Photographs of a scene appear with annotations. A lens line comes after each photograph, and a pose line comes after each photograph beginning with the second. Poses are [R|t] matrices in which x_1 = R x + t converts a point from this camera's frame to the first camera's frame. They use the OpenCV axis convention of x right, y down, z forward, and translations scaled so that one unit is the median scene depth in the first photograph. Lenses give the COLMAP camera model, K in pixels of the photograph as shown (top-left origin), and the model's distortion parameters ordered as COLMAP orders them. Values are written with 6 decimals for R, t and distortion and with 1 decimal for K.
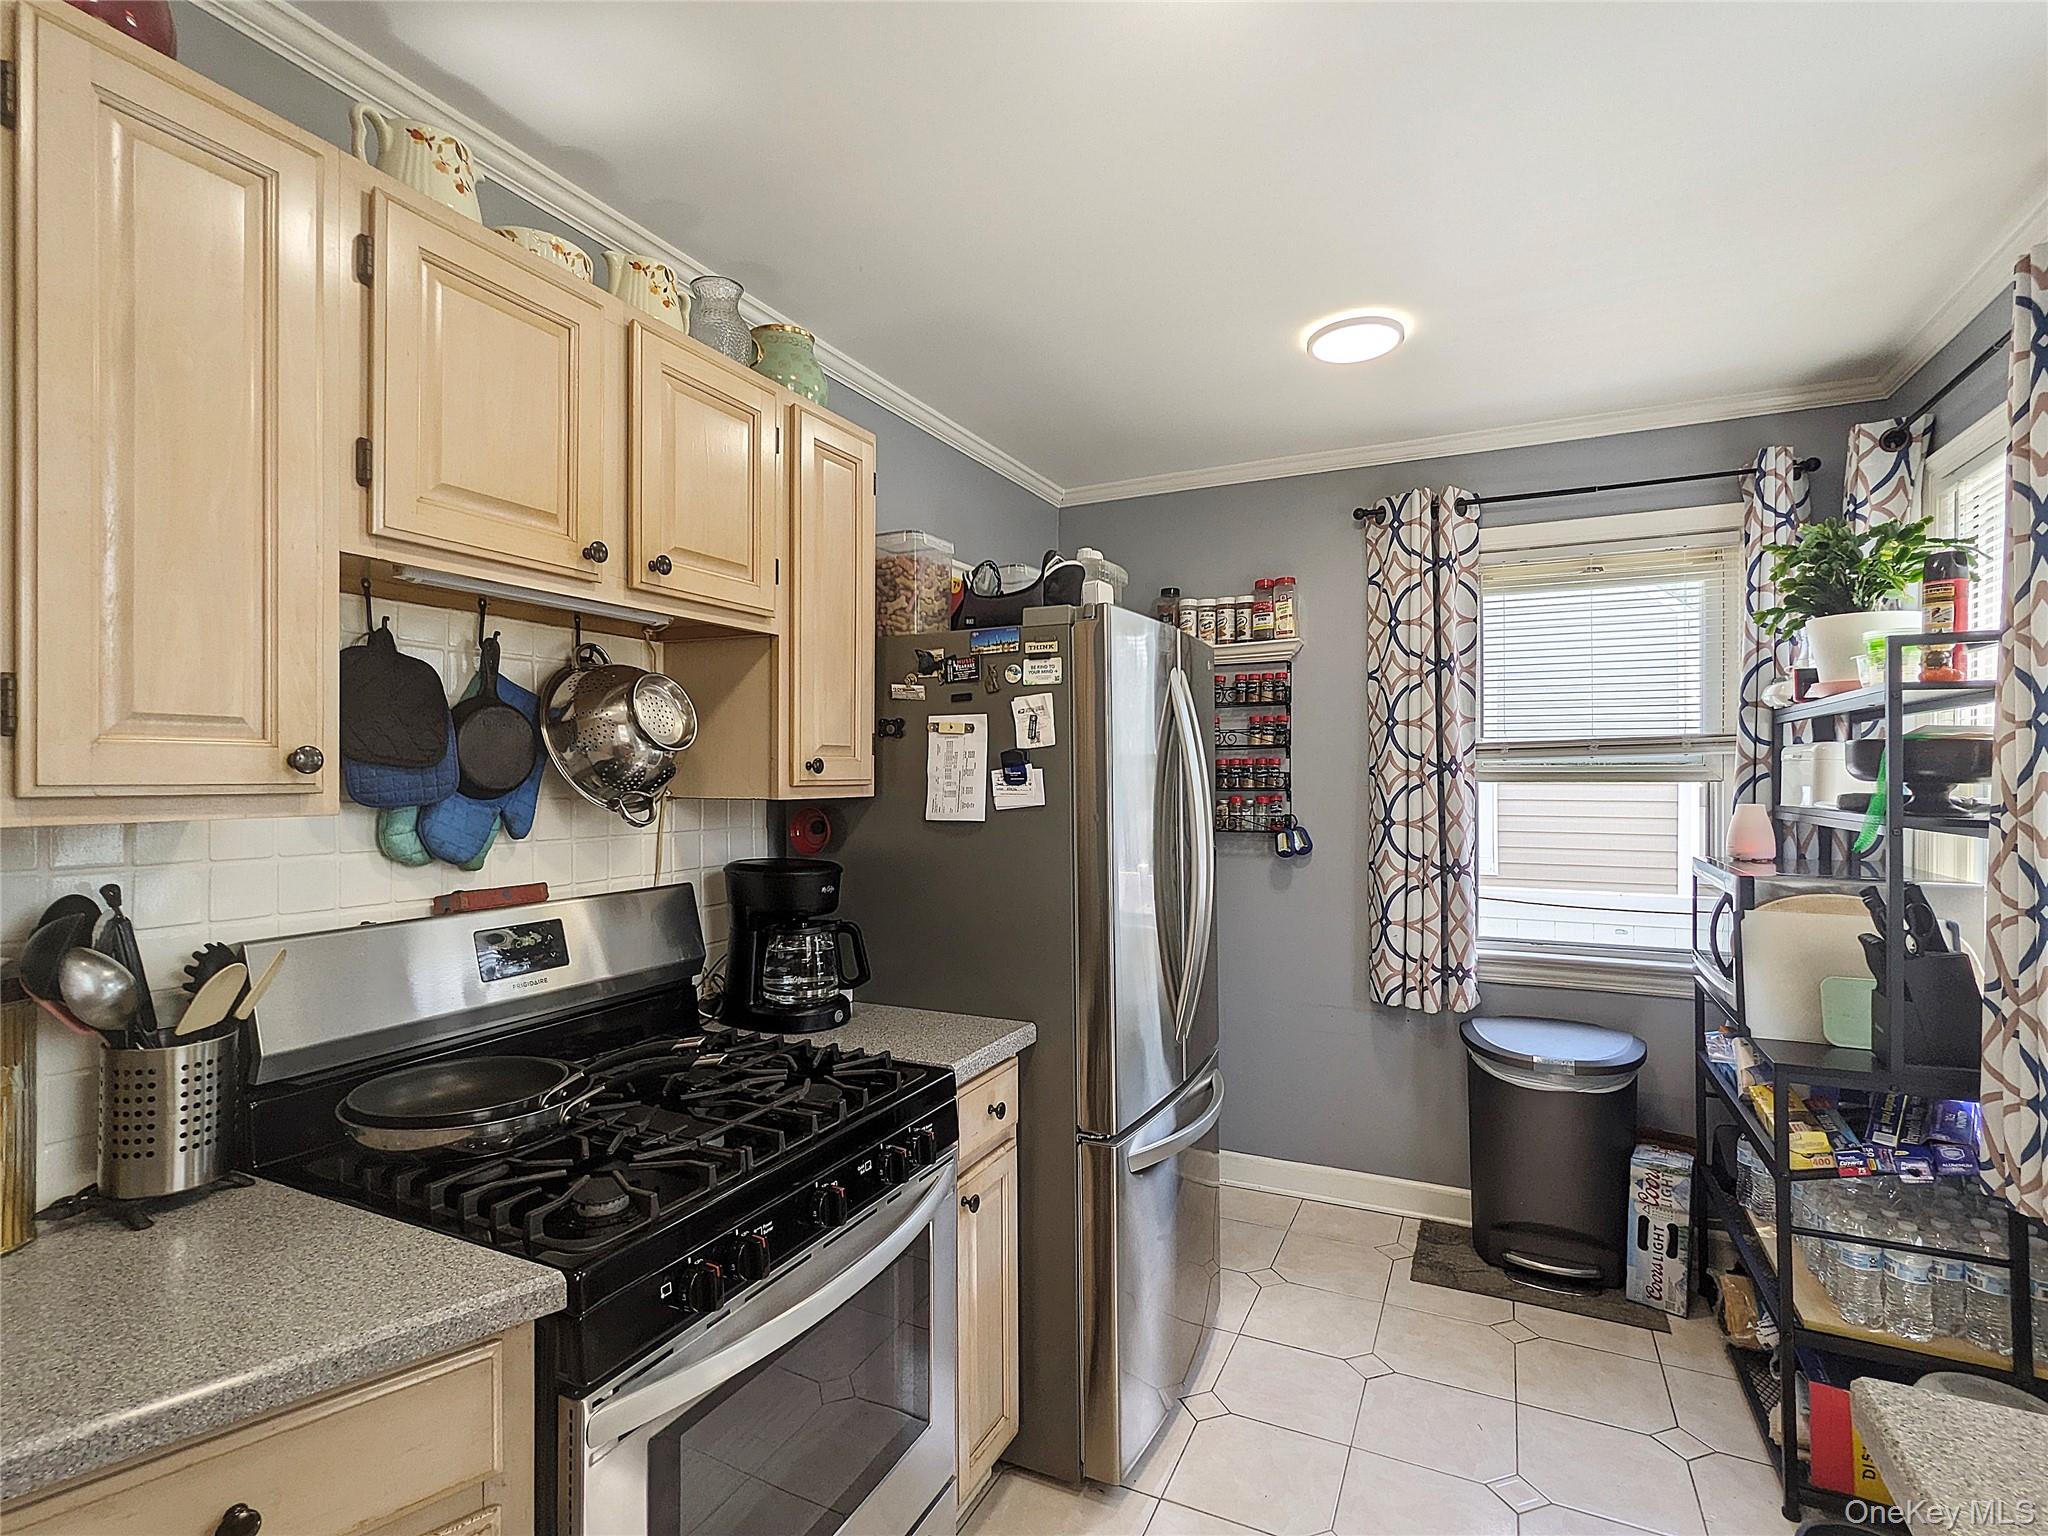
lens RADIAL K [[990.0, 0, 1029.1], [0, 990.0, 771.2], [0, 0, 1]] dist [0.001653, 0.000125]
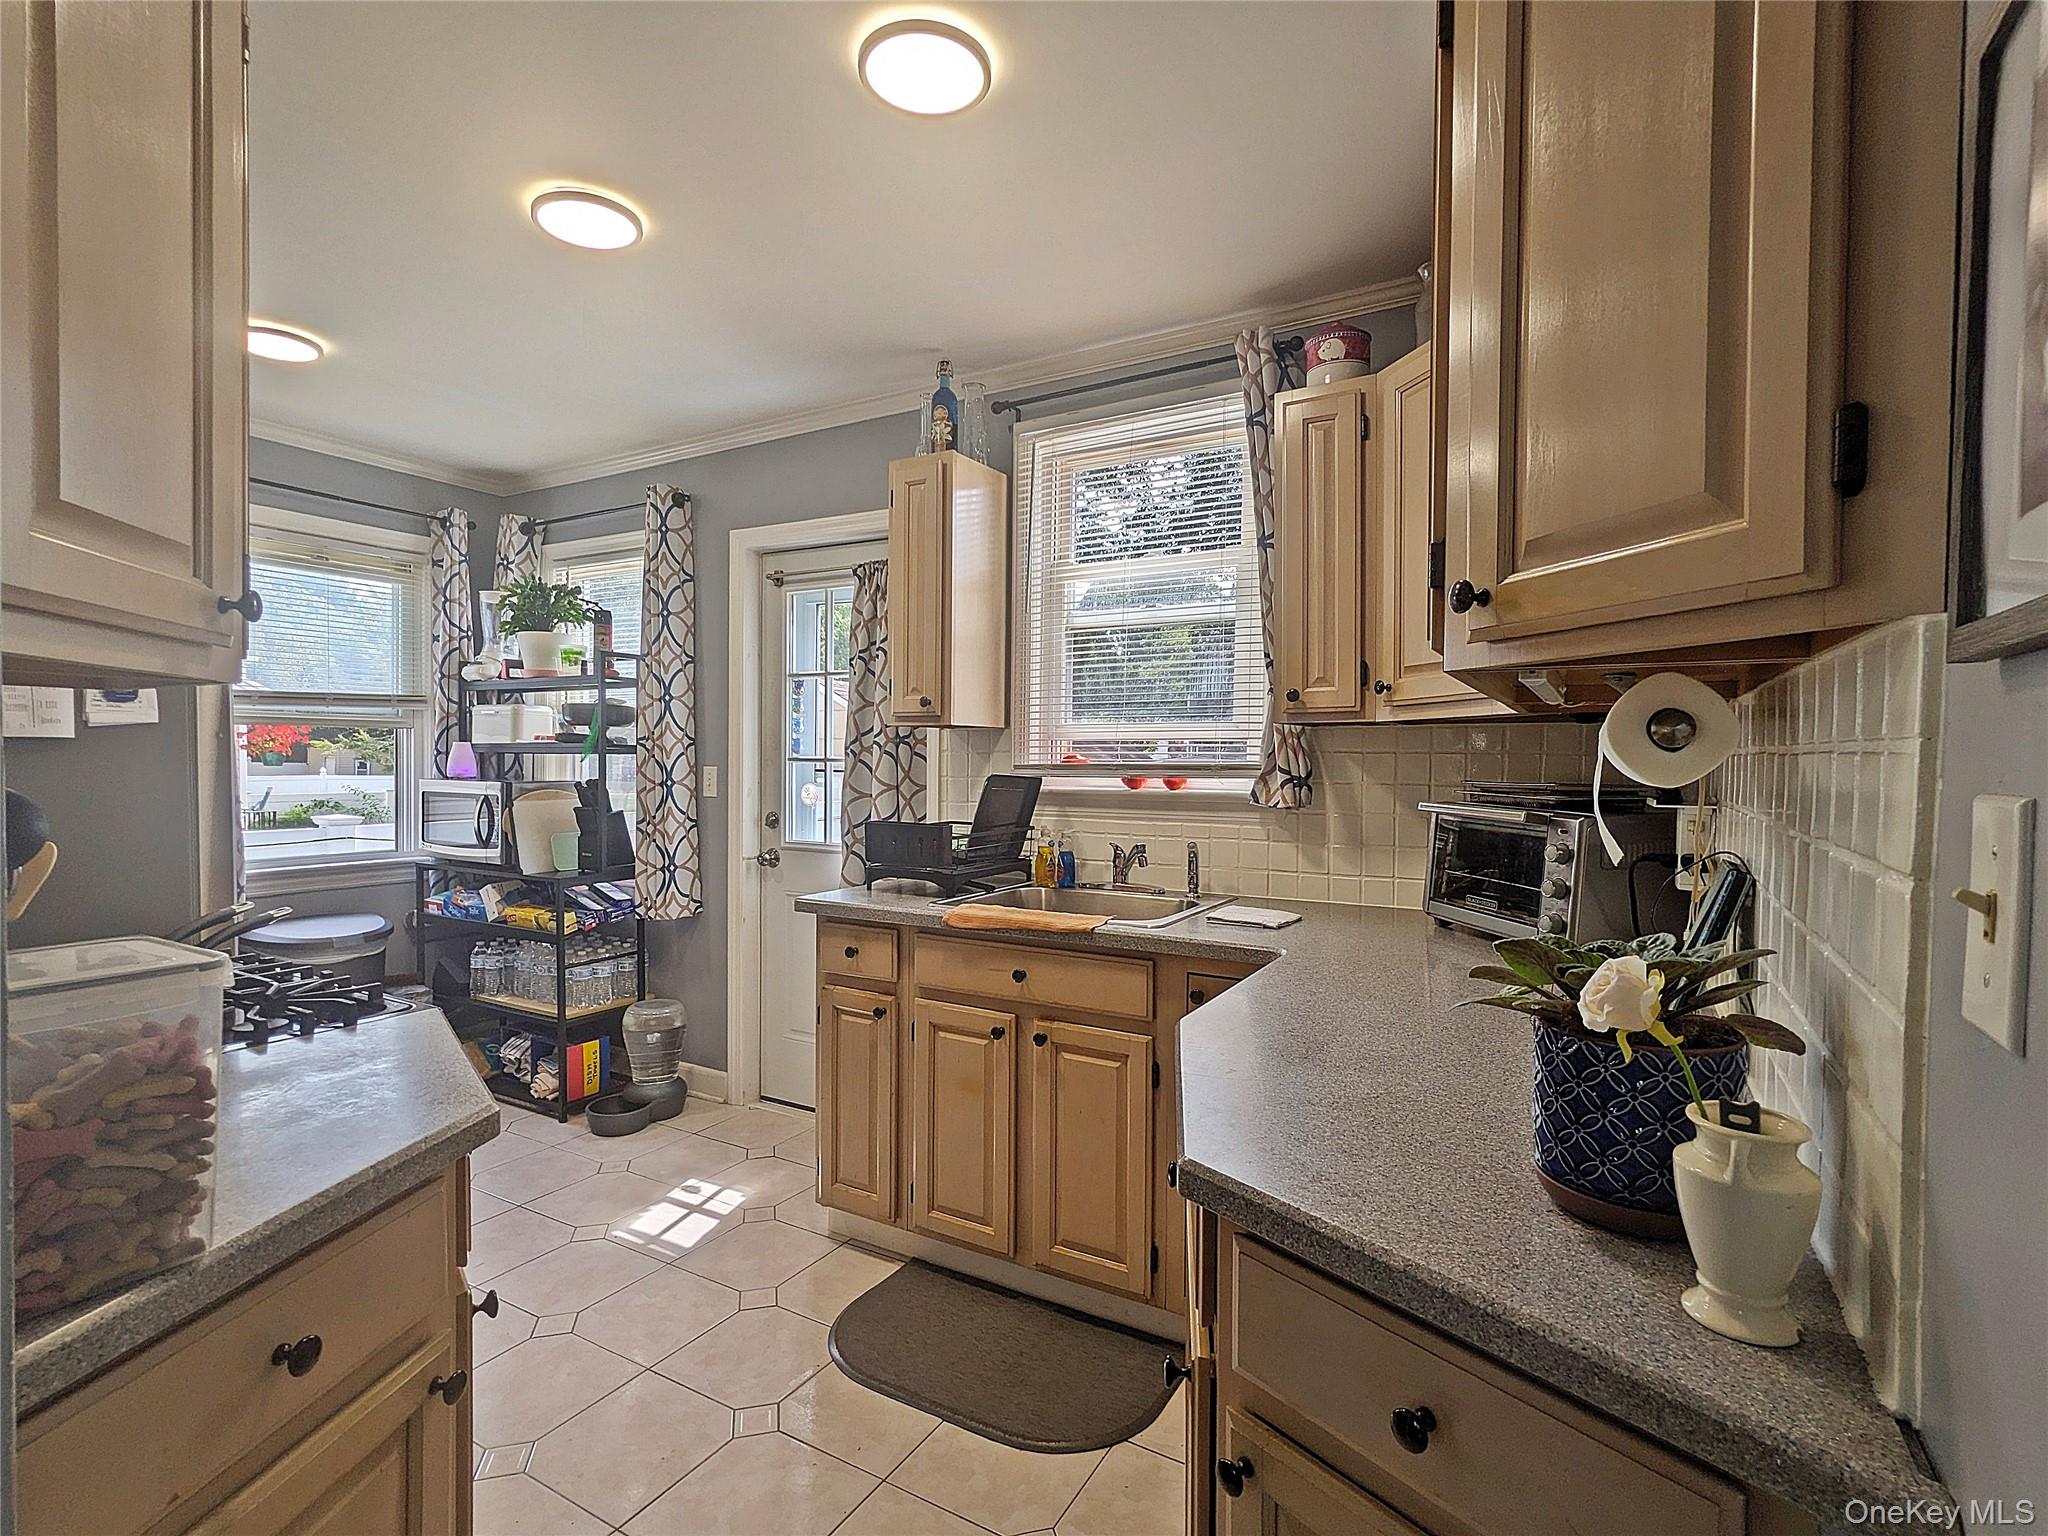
lens RADIAL K [[990.0, 0, 1024.7], [0, 990.0, 770.9], [0, 0, 1]] dist [0.001653, 0.000125]
pose [[0.085563, -0.013819, 0.996237, -0.758295], [-0.011686, 0.999821, 0.014873, 0.046557], [-0.996264, -0.012915, 0.085387, -0.003329]]
